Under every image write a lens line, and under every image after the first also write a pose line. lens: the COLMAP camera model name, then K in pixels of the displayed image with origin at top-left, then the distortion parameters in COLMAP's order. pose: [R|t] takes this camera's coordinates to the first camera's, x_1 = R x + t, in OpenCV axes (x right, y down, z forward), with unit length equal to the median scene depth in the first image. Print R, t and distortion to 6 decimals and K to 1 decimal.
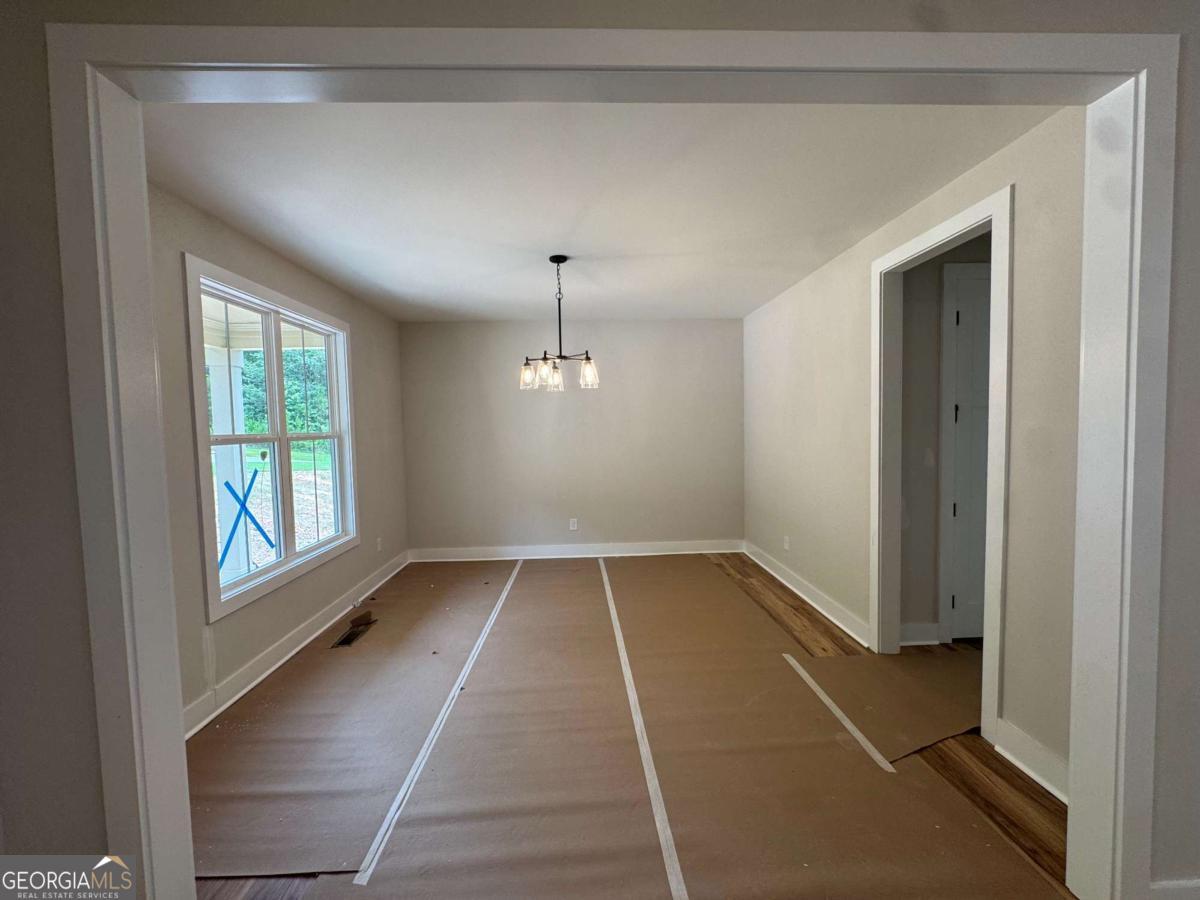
lens RADIAL K [[478.9, 0, 600.0], [0, 478.9, 450.0], [0, 0, 1]] dist [-0.002492, -0.000217]
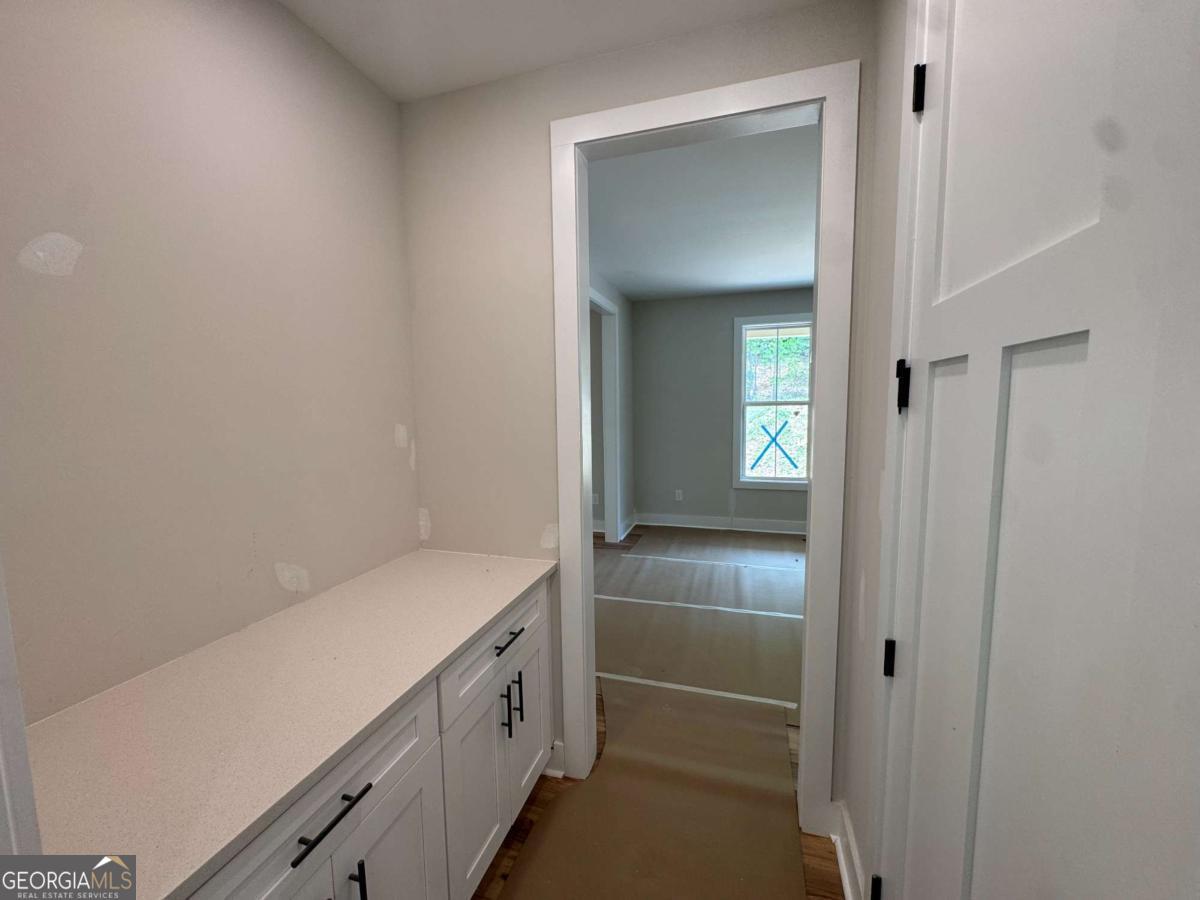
lens RADIAL K [[478.9, 0, 600.0], [0, 478.9, 450.0], [0, 0, 1]] dist [-0.002492, -0.000217]
pose [[-0.328096, 0.119939, -0.936999, 1.059529], [-0.024759, 0.990474, 0.135454, -0.067517], [0.944320, 0.067641, -0.322001, 0.836816]]
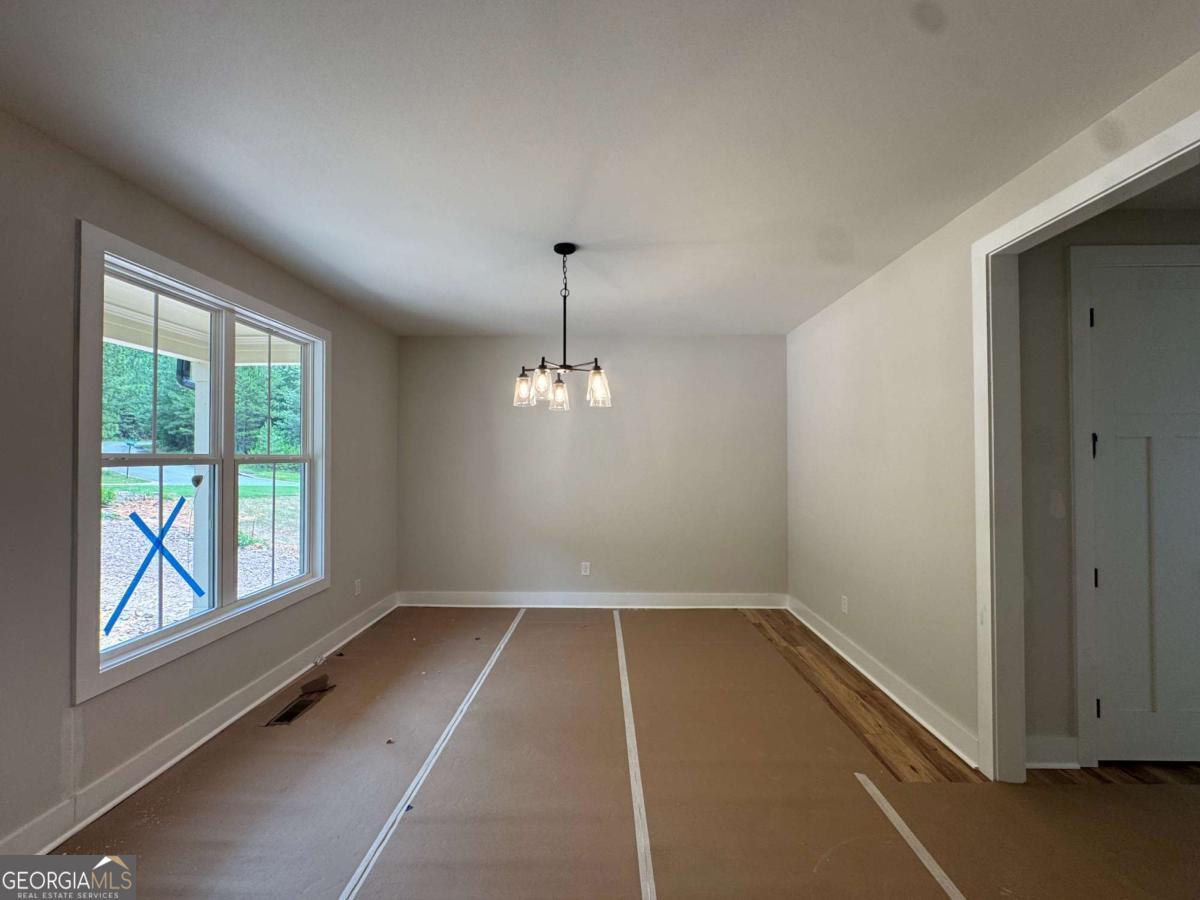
lens RADIAL K [[478.9, 0, 600.0], [0, 478.9, 450.0], [0, 0, 1]] dist [-0.002492, -0.000217]
pose [[0.998094, 0.019652, -0.058504, 0.027463], [-0.023465, 0.997596, -0.065210, -0.003252], [0.057082, 0.066459, 0.996155, 0.208056]]
